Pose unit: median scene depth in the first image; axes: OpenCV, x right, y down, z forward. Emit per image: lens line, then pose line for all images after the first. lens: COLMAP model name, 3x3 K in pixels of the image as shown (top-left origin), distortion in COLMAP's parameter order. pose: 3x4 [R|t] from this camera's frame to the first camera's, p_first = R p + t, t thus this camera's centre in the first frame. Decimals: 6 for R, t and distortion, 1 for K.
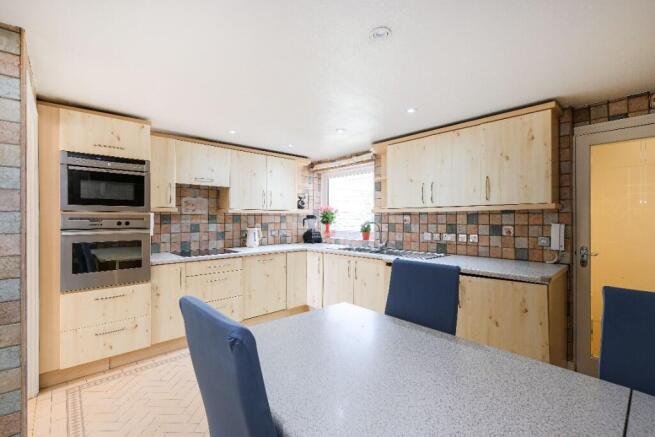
lens RADIAL K [[286.0, 0, 325.6], [0, 286.0, 217.6], [0, 0, 1]] dist [-0.000845, -0.000194]
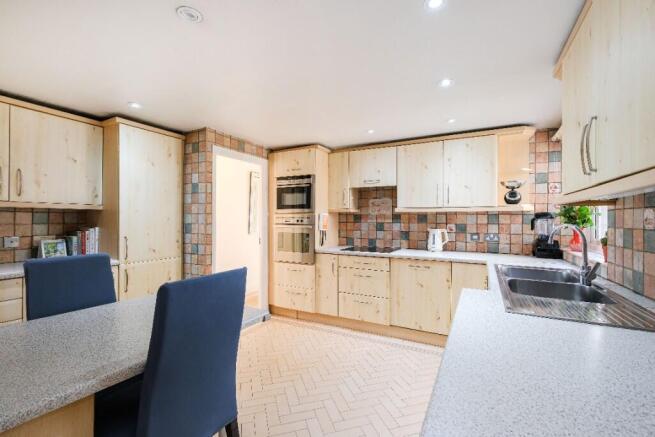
lens RADIAL K [[286.0, 0, 328.9], [0, 286.0, 219.3], [0, 0, 1]] dist [-0.000845, -0.000194]
pose [[0.337056, 0.002684, -0.941481, 0.517803], [-0.002014, 0.999996, 0.002130, 0.006433], [0.941483, 0.001178, 0.337060, 0.476523]]
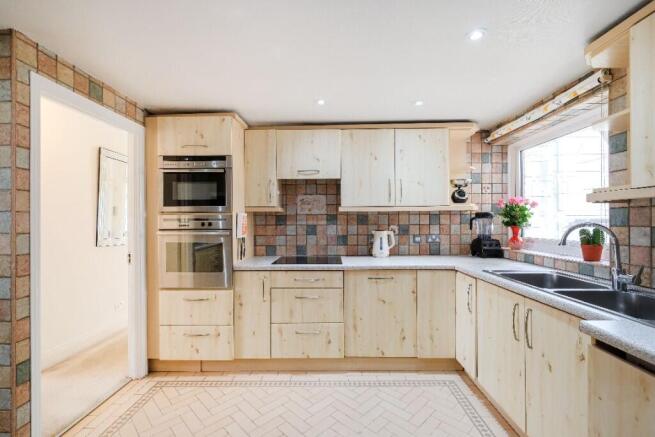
lens RADIAL K [[286.0, 0, 328.5], [0, 286.0, 220.2], [0, 0, 1]] dist [-0.000845, -0.000194]
pose [[0.729326, -0.005742, -0.684142, 0.178443], [0.007427, 0.999972, -0.000476, 0.007500], [0.684126, -0.004734, 0.729348, 0.426372]]
